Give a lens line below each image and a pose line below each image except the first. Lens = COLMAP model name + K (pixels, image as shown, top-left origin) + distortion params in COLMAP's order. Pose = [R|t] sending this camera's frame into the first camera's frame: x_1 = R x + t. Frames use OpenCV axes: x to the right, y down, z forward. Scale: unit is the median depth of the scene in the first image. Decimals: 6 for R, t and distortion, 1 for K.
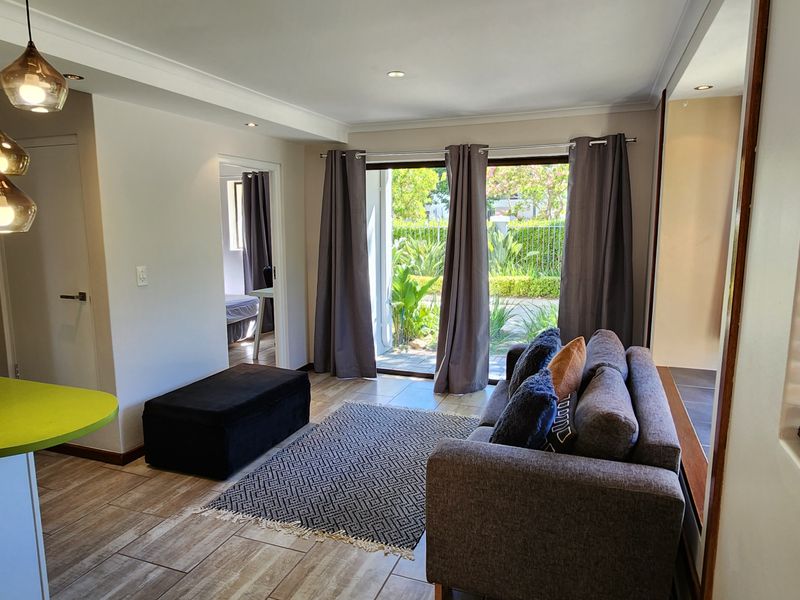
lens RADIAL K [[533.9, 0, 401.6], [0, 533.9, 298.1], [0, 0, 1]] dist [0.007006, -0.001357]
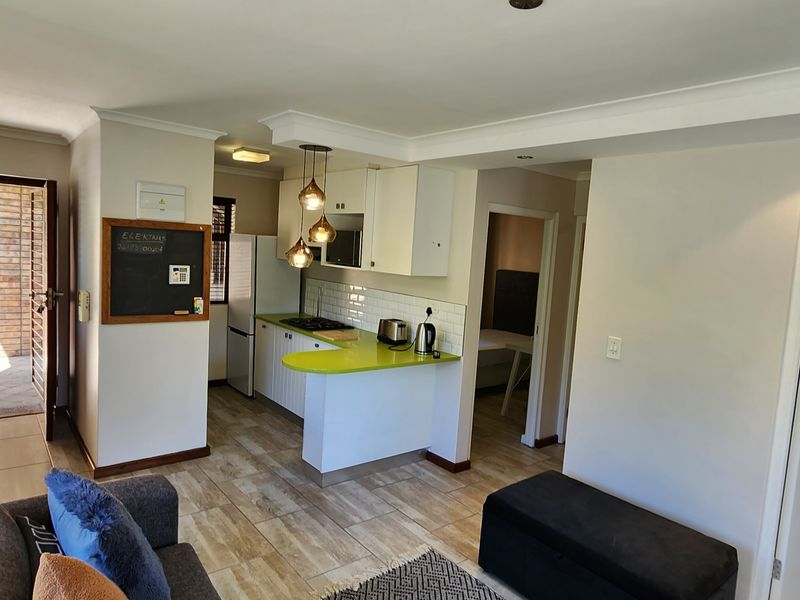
lens RADIAL K [[533.9, 0, 403.4], [0, 533.9, 301.8], [0, 0, 1]] dist [0.007006, -0.001357]
pose [[-0.500613, 0.059472, -0.863626, 0.588944], [-0.191432, 0.965333, 0.177443, -0.273903], [0.844239, 0.254156, -0.471874, 1.476252]]
